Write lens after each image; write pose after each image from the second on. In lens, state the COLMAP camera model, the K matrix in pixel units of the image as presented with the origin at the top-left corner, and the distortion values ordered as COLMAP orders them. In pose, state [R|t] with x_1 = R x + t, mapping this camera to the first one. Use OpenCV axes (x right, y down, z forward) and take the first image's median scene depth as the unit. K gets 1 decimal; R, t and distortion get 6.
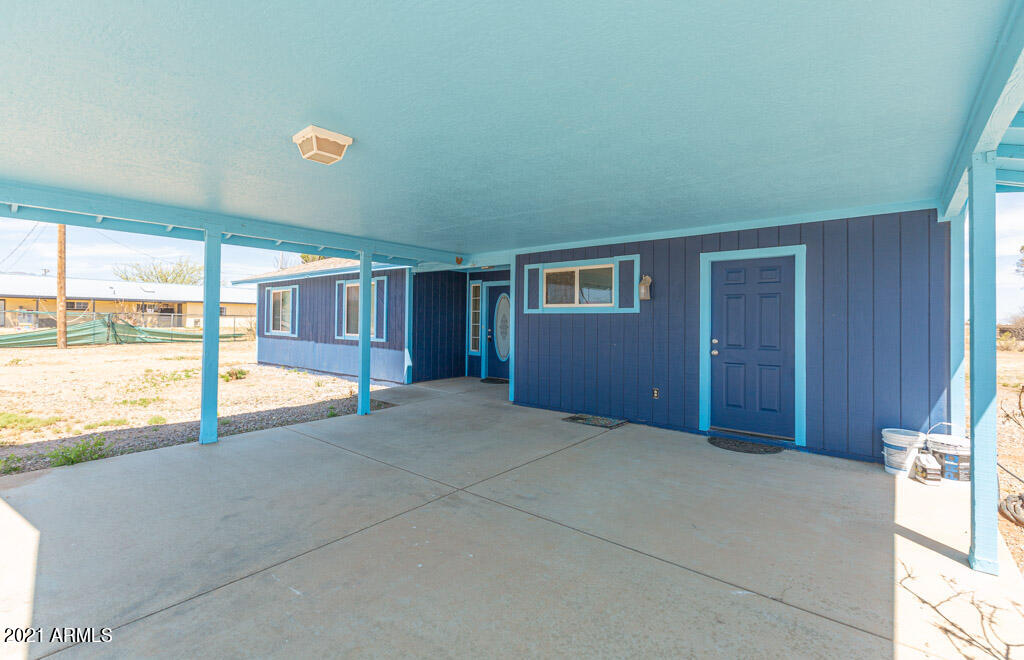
lens RADIAL K [[462.6, 0, 493.6], [0, 462.6, 316.9], [0, 0, 1]] dist [-0.001113, -0.000213]
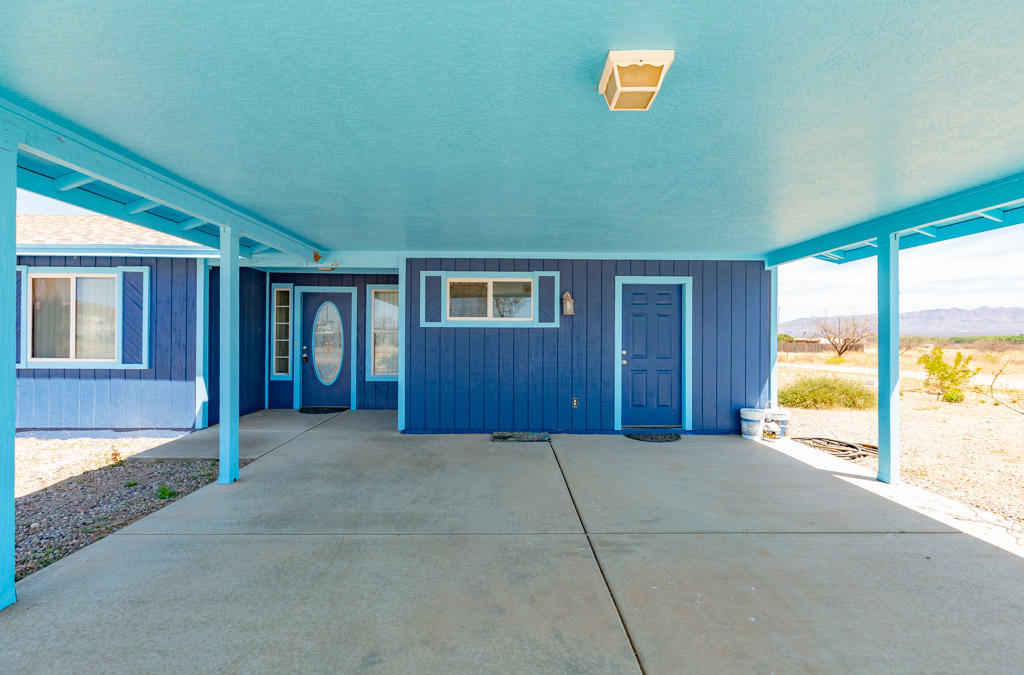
lens RADIAL K [[462.4, 0, 523.4], [0, 462.4, 336.3], [0, 0, 1]] dist [-0.000506, 0.000133]
pose [[0.742669, -0.004142, 0.669646, -0.429857], [-0.002764, 0.999953, 0.009250, 0.001542], [-0.669653, -0.008721, 0.742623, 0.265663]]
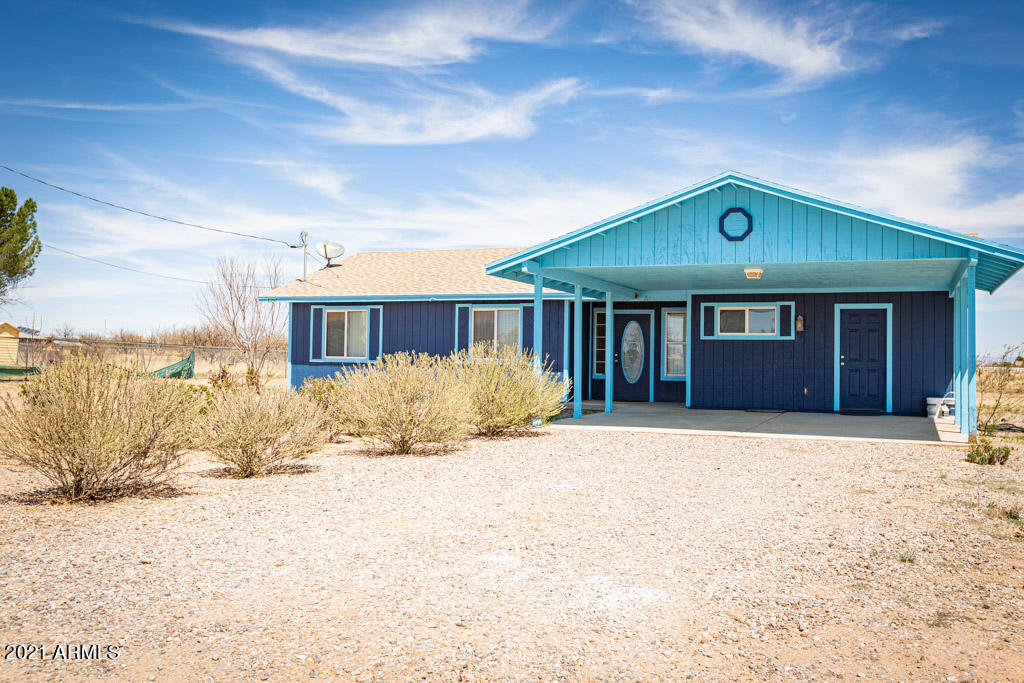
lens RADIAL K [[994.0, 0, 512.0], [0, 994.0, 341.5], [0, 0, 1]] dist [0.042072, -0.002388]
pose [[0.951256, 0.009448, 0.308257, -1.544923], [-0.006676, 0.999927, -0.010045, 0.035969], [-0.308330, 0.007497, 0.951250, -1.801692]]
